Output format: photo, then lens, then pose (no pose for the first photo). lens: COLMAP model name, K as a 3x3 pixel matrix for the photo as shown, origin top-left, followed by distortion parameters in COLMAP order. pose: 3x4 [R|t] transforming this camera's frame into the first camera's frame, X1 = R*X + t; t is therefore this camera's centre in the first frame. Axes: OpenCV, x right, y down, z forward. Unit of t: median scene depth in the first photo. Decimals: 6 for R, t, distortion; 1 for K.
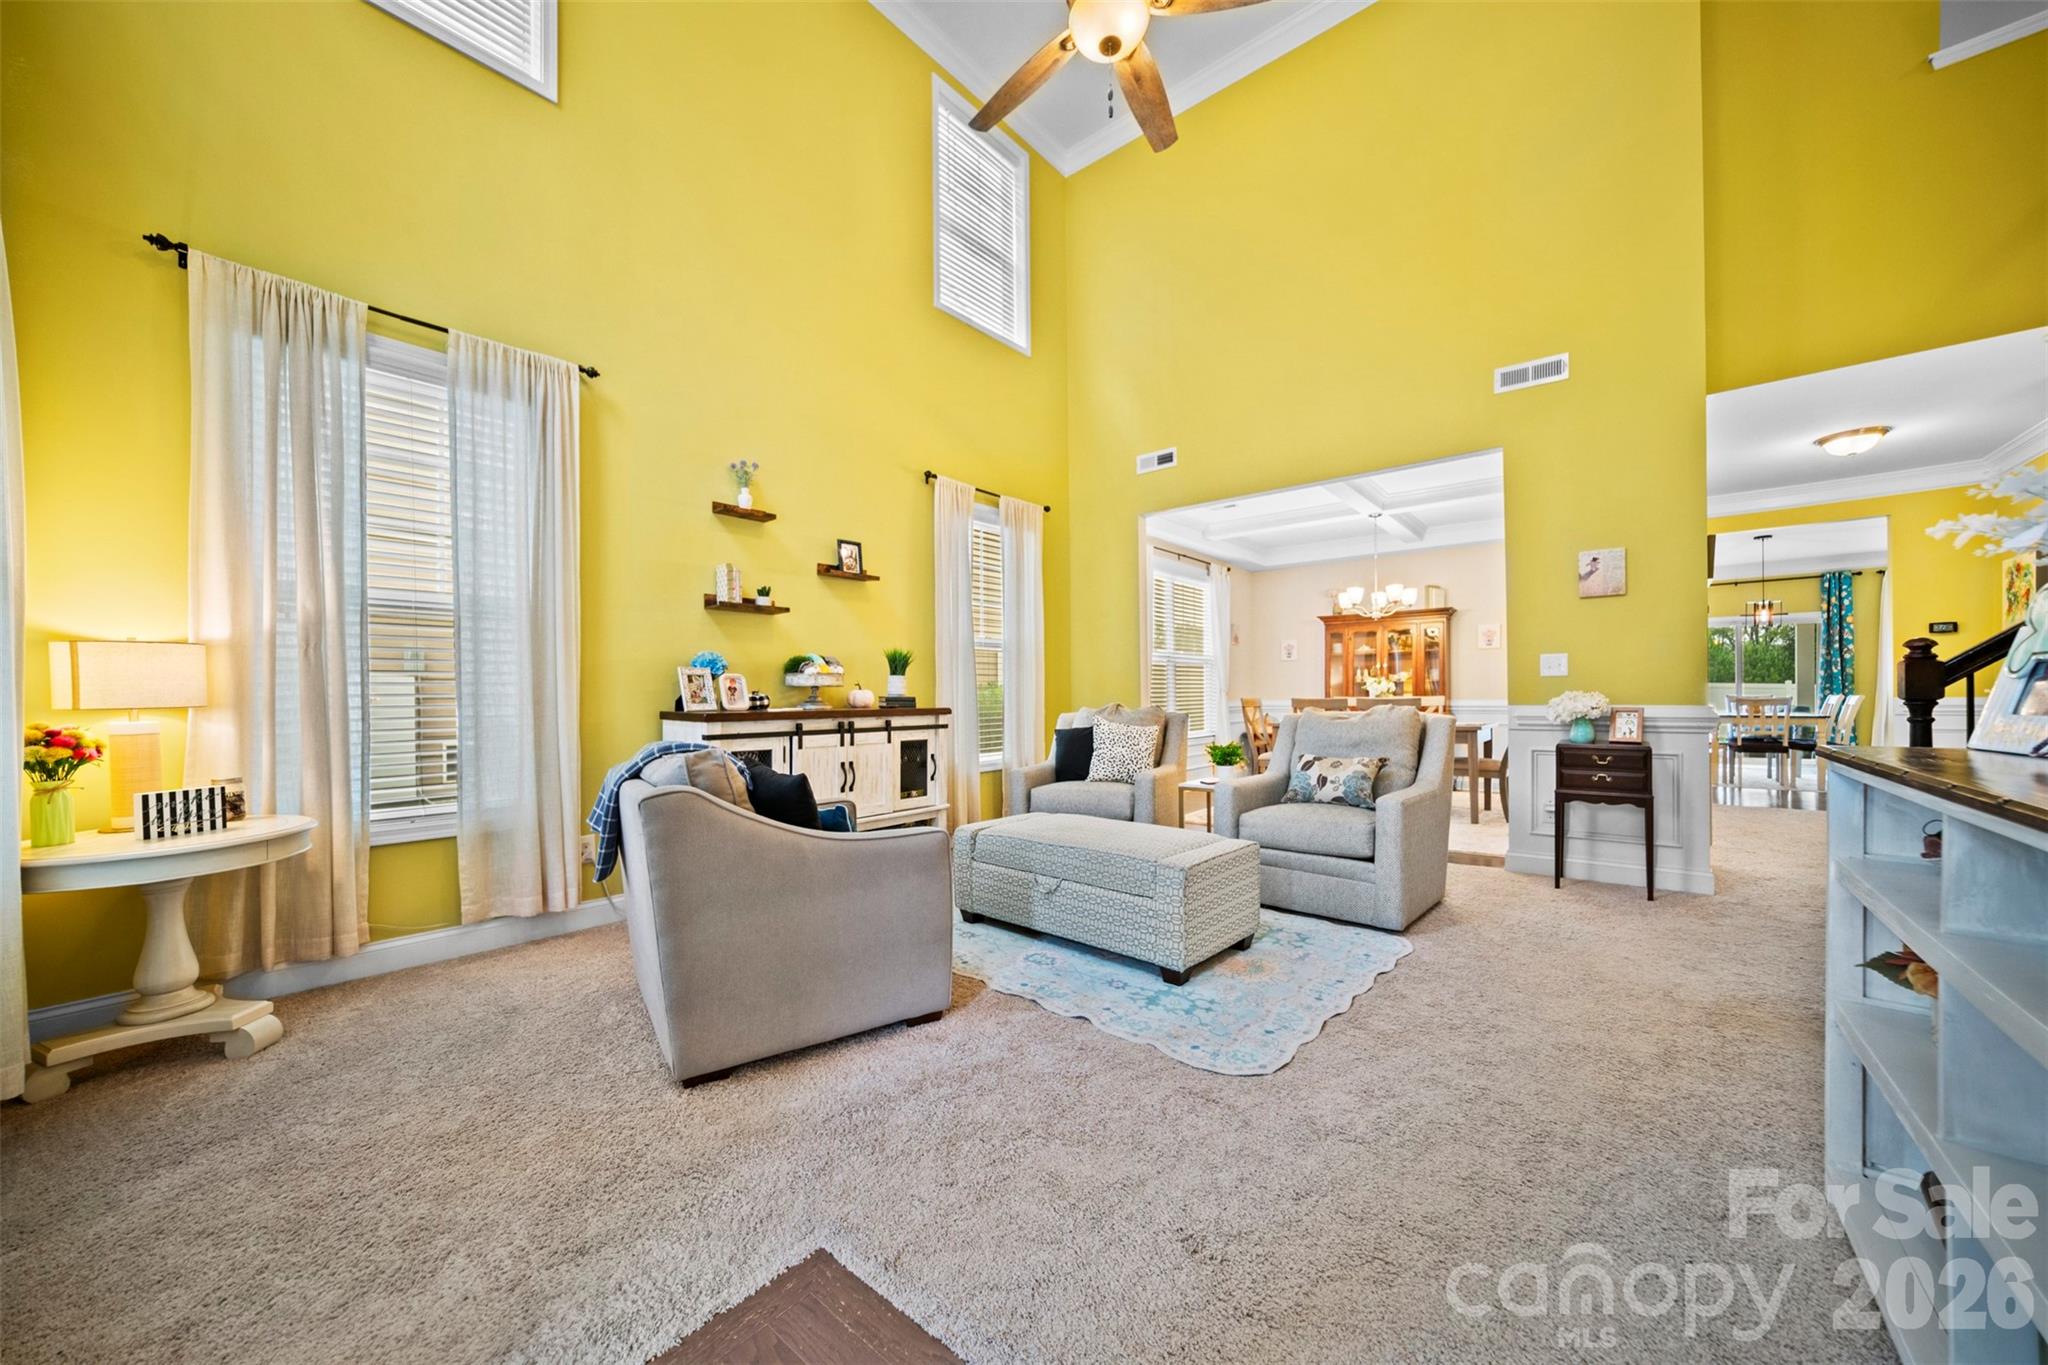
lens RADIAL K [[707.3, 0, 1026.9], [0, 707.3, 696.2], [0, 0, 1]] dist [-0.013967, 0.001921]
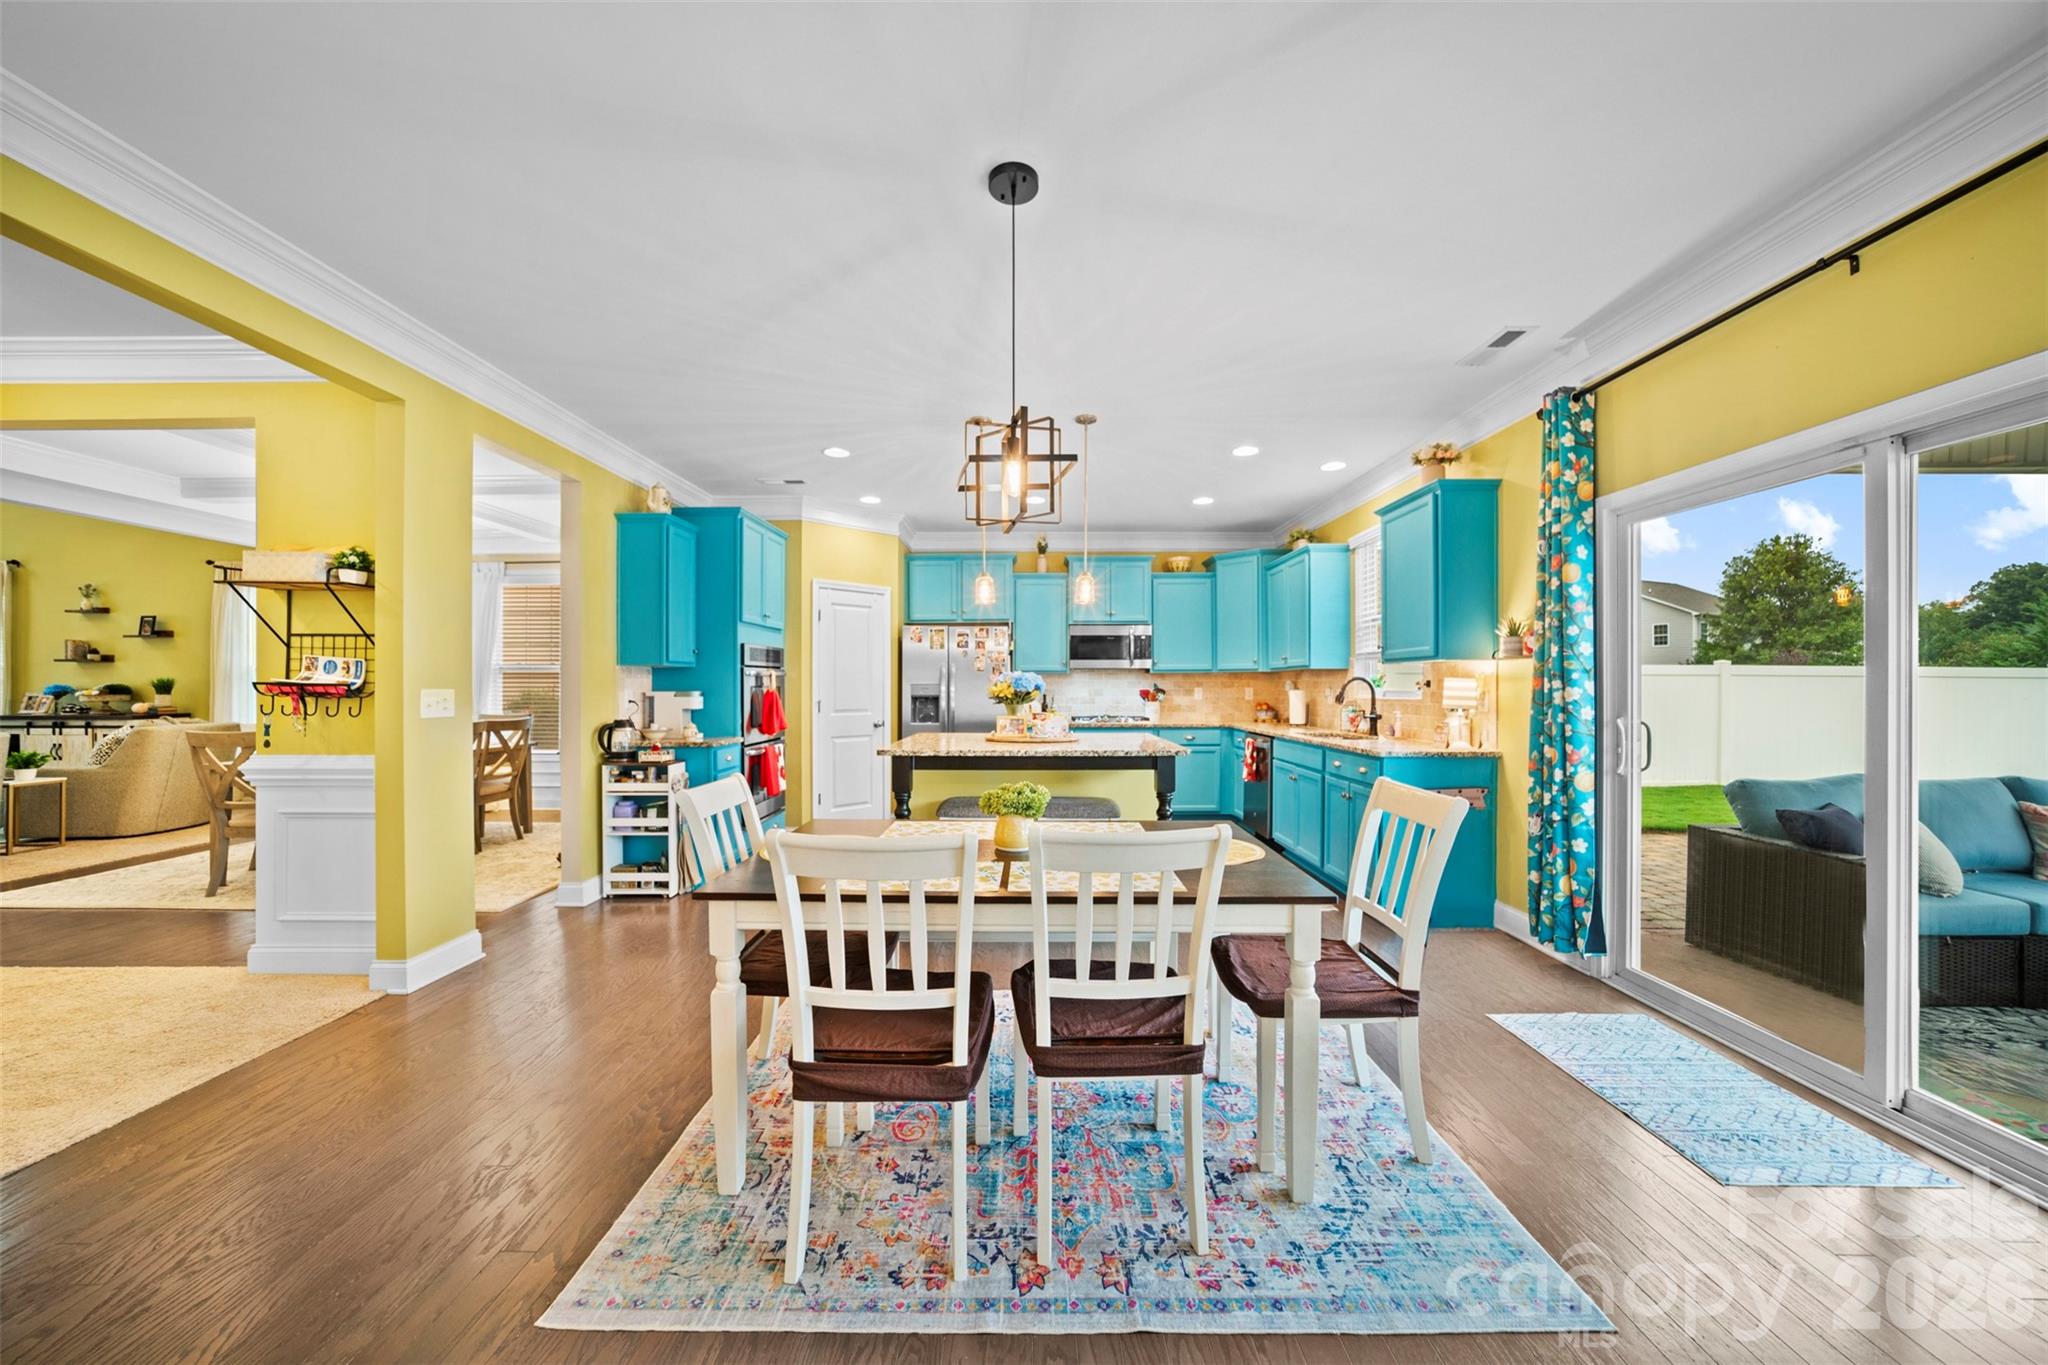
lens RADIAL K [[707.3, 0, 1036.7], [0, 707.3, 688.3], [0, 0, 1]] dist [-0.013967, 0.001921]
pose [[0.637937, 0.013215, -0.769975, 2.736523], [-0.006501, 0.999910, 0.011775, -0.088029], [0.770061, -0.002506, 0.637966, 1.805109]]
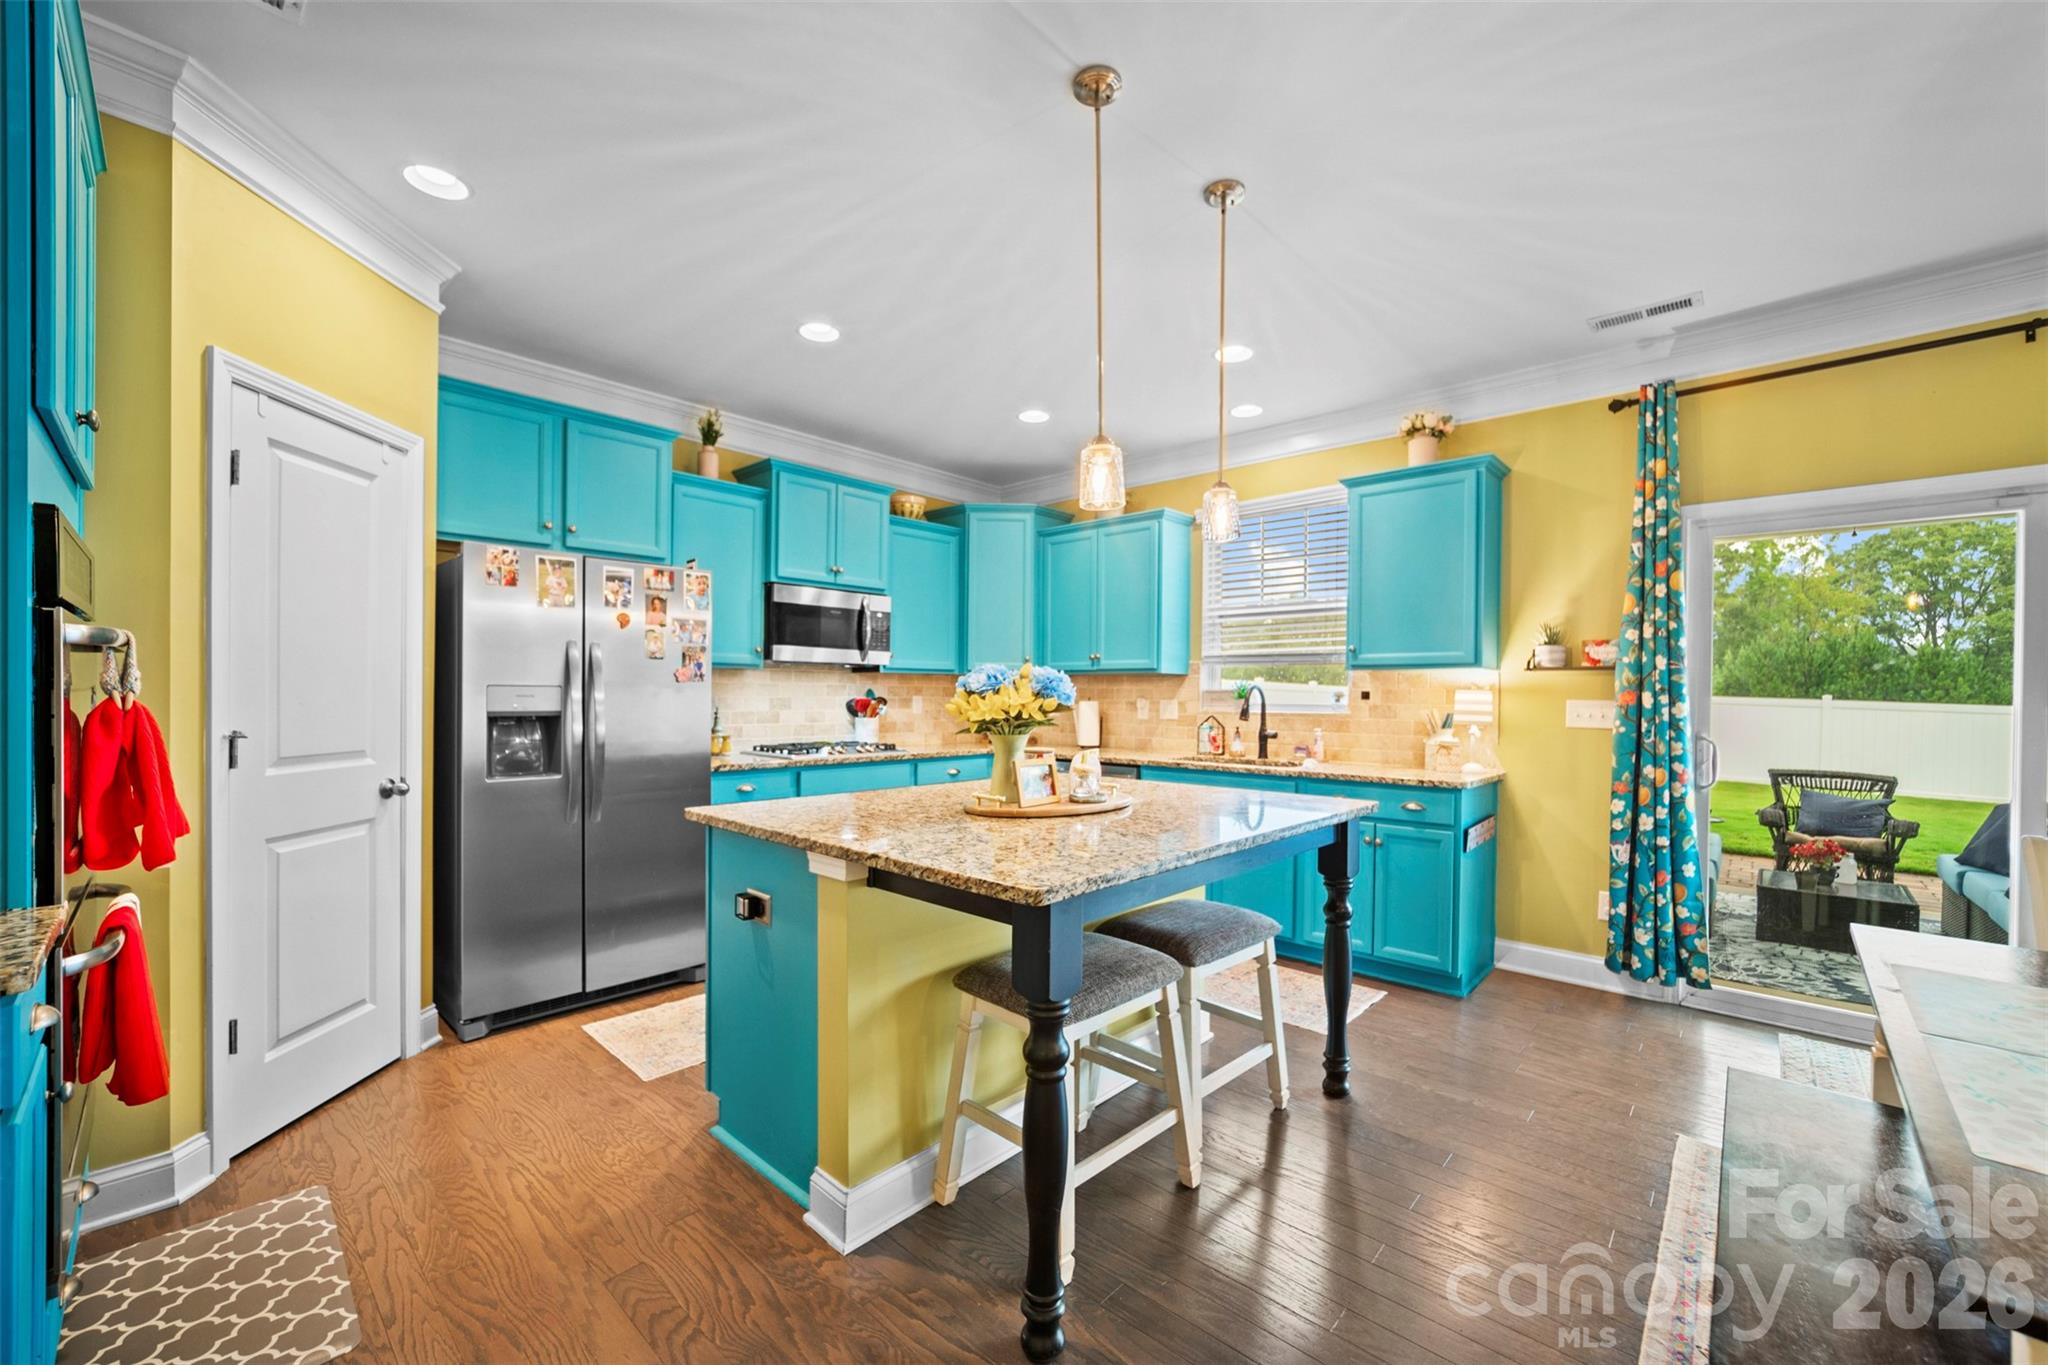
lens RADIAL K [[800.2, 0, 1023.6], [0, 800.2, 697.7], [0, 0, 1]] dist [-0.015186, 0.000375]
pose [[0.998357, 0.020859, -0.053368, 1.831330], [-0.020561, 0.999770, 0.006123, -0.079502], [0.053484, -0.005016, 0.998556, 1.901344]]
